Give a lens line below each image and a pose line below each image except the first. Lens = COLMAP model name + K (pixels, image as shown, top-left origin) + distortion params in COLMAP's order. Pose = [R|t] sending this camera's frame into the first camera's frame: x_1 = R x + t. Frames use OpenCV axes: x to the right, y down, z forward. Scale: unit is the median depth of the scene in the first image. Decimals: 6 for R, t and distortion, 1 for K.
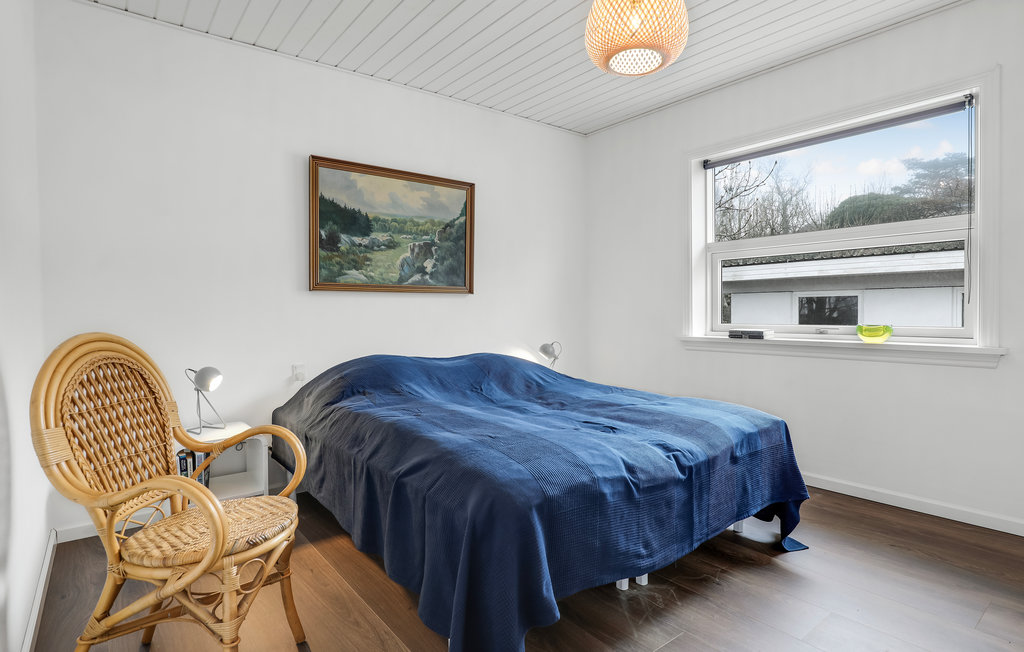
lens RADIAL K [[523.0, 0, 512.0], [0, 523.0, 326.0], [0, 0, 1]] dist [-0.001913, -0.000326]
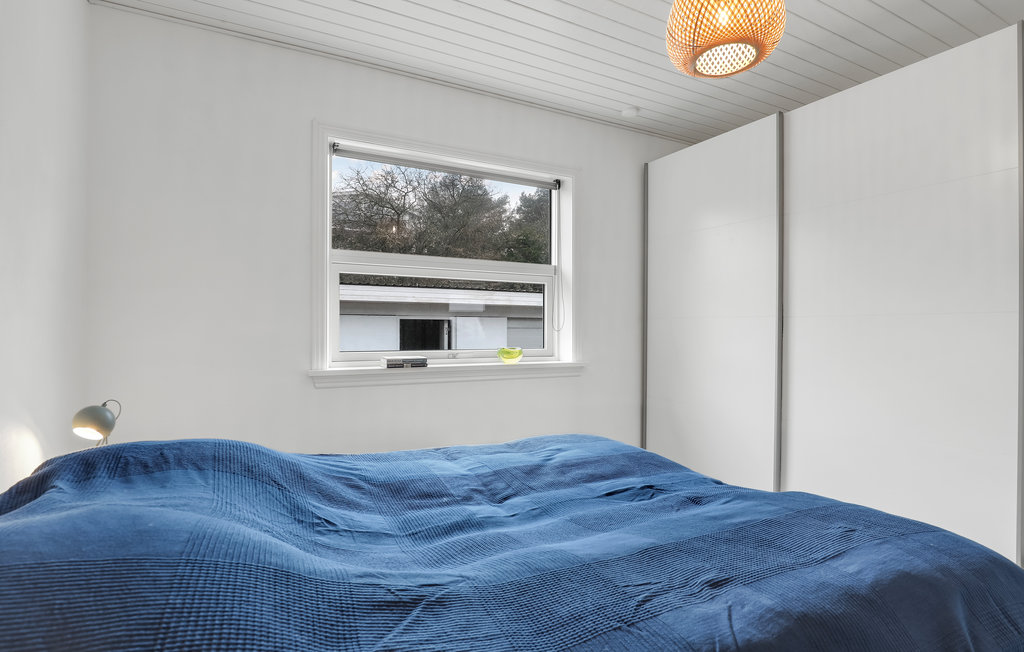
lens RADIAL K [[534.7, 0, 511.6], [0, 534.7, 351.0], [0, 0, 1]] dist [-0.001153, -0.000490]
pose [[0.179512, -0.027410, 0.983374, -0.417144], [0.025306, 0.999410, 0.023237, -0.021045], [-0.983430, 0.020714, 0.180100, 0.660107]]
